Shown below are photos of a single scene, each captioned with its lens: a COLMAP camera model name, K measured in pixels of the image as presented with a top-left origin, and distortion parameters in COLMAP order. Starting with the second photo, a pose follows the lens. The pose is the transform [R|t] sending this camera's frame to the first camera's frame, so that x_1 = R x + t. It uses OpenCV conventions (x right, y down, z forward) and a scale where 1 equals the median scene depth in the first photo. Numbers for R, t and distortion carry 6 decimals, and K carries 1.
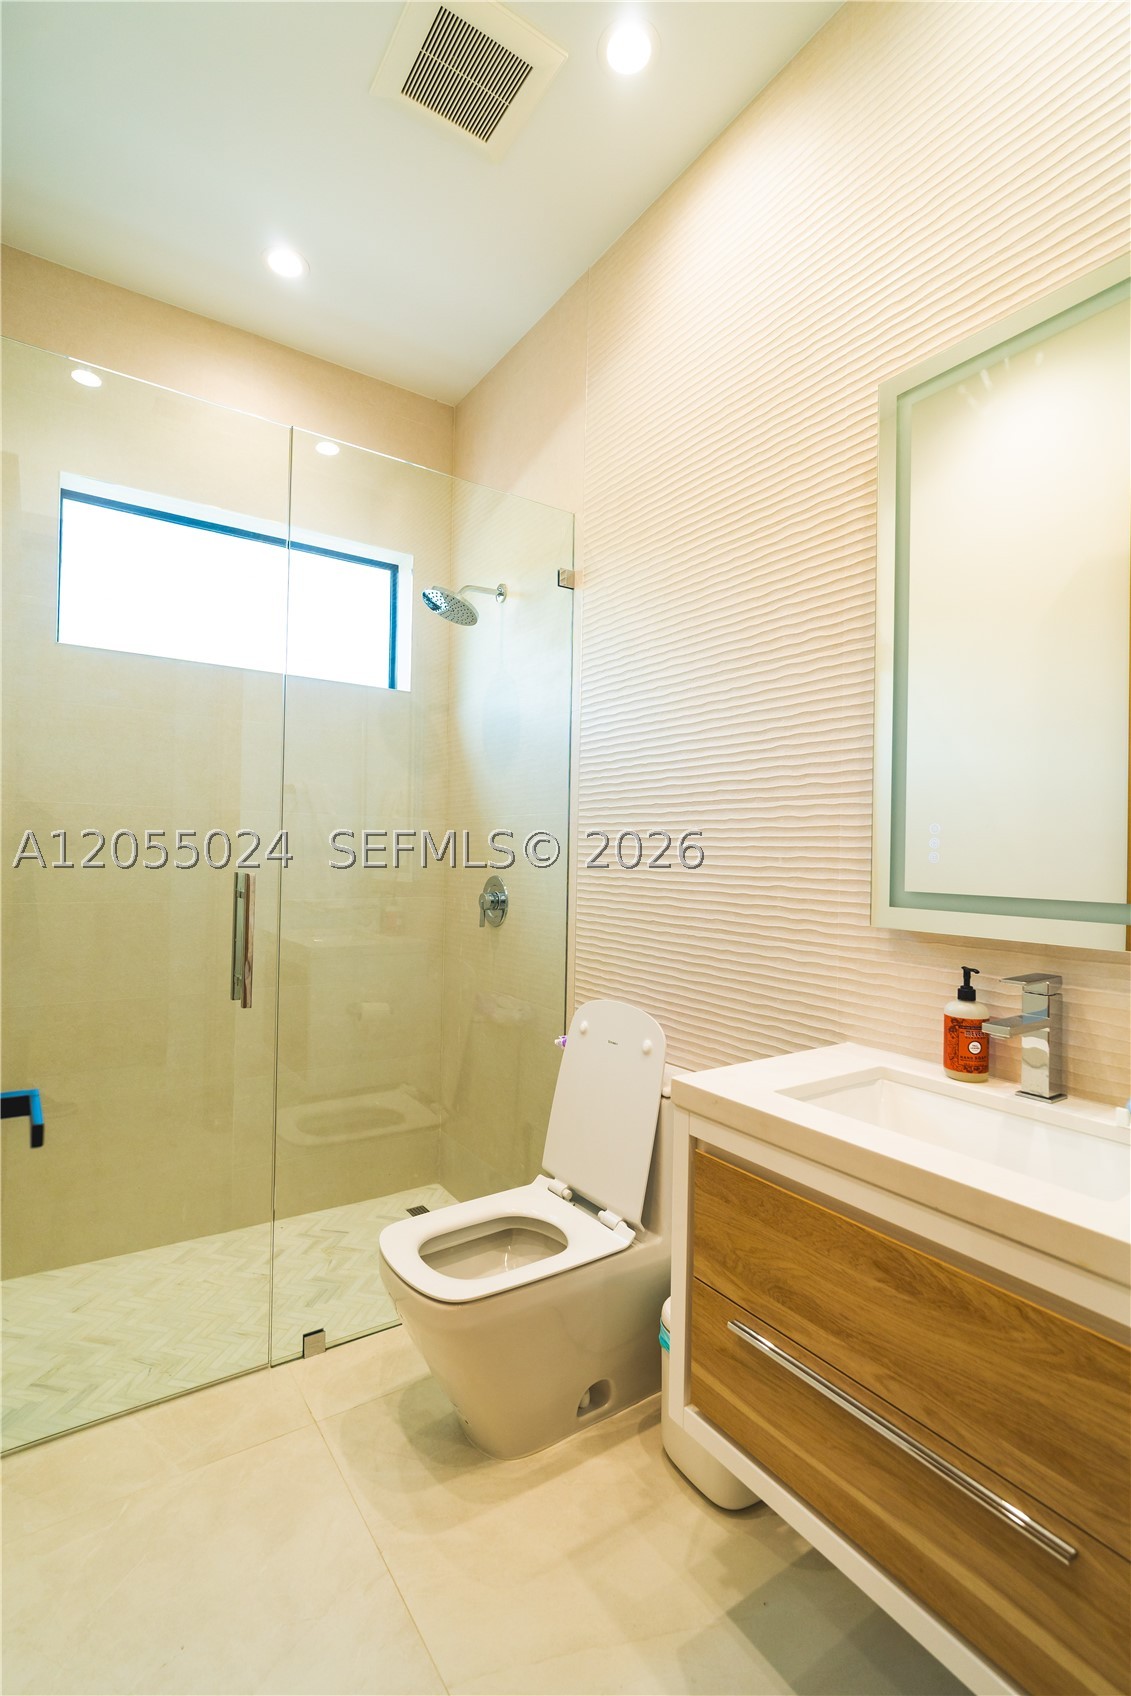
lens RADIAL K [[787.8, 0, 565.5], [0, 787.8, 848.0], [0, 0, 1]] dist [-0.026593, 0.000495]
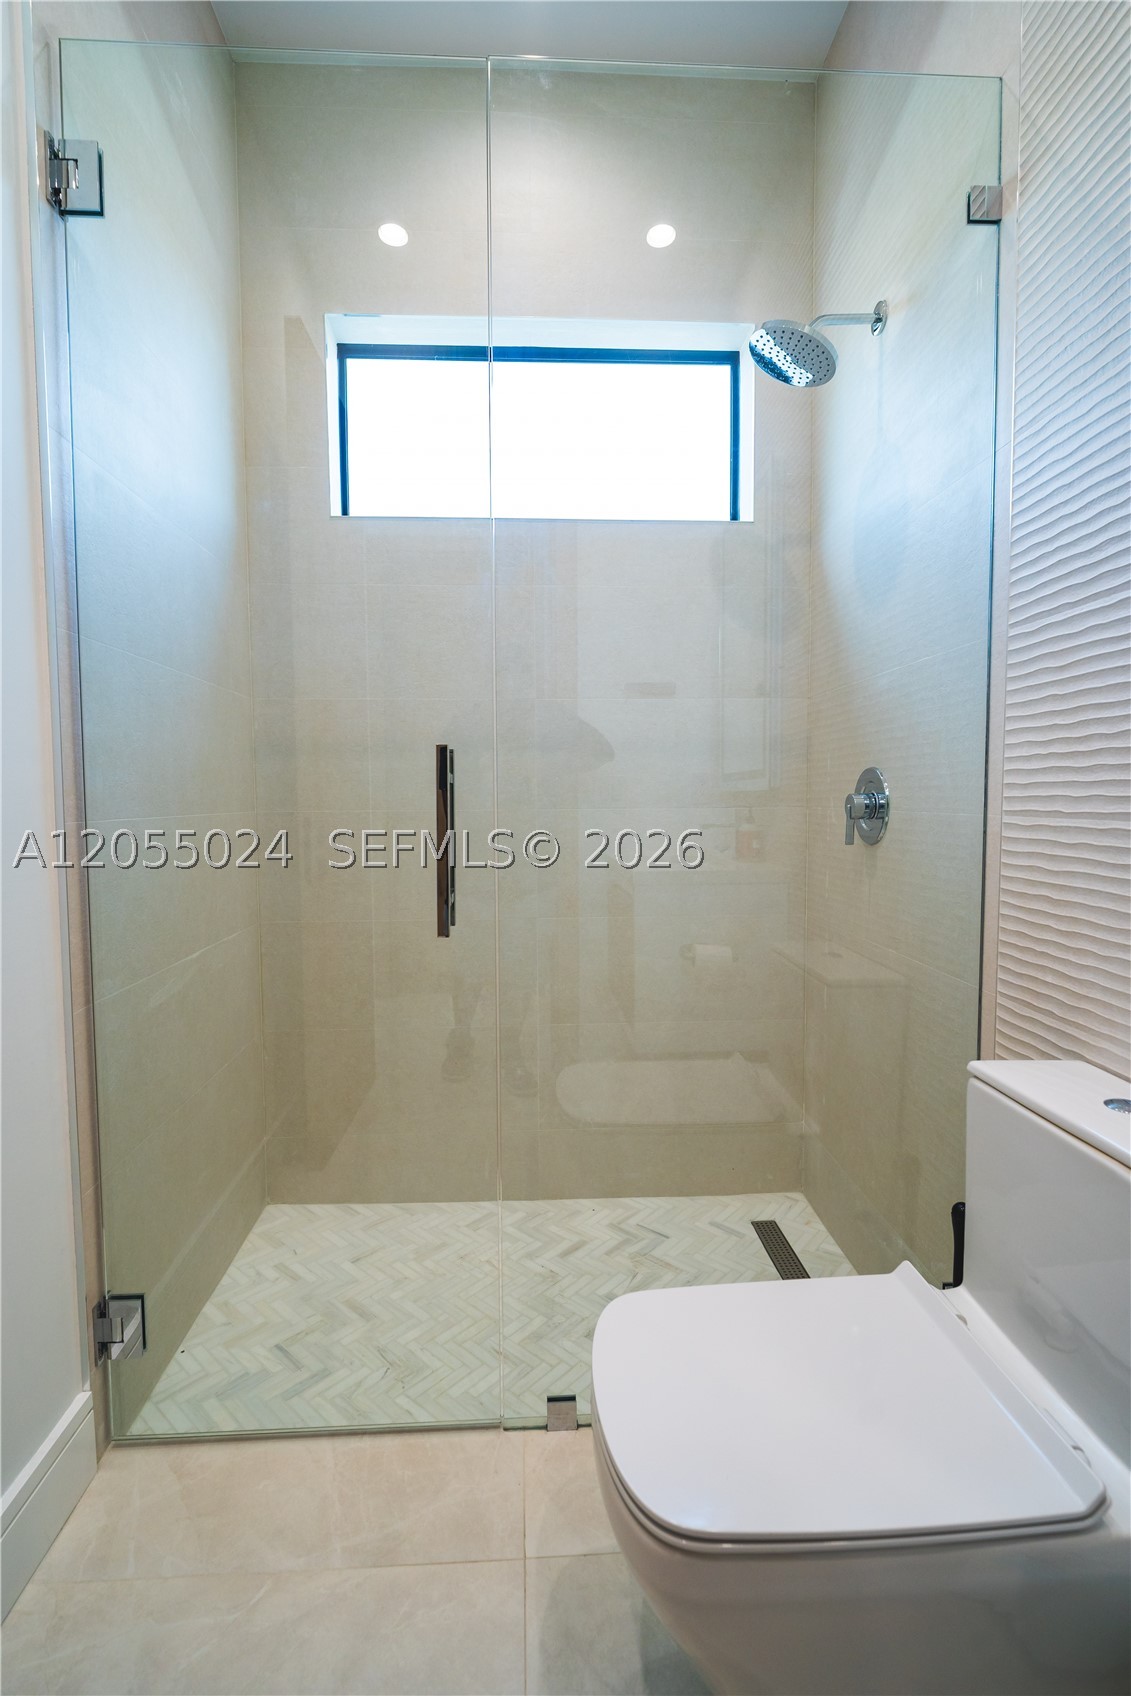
lens RADIAL K [[776.3, 0, 565.5], [0, 776.3, 848.0], [0, 0, 1]] dist [-0.010472, 0.000054]
pose [[0.852915, 0.009815, -0.521958, 0.033755], [0.025626, 0.997831, 0.060638, 0.062116], [0.521421, -0.065095, 0.850813, 0.342027]]
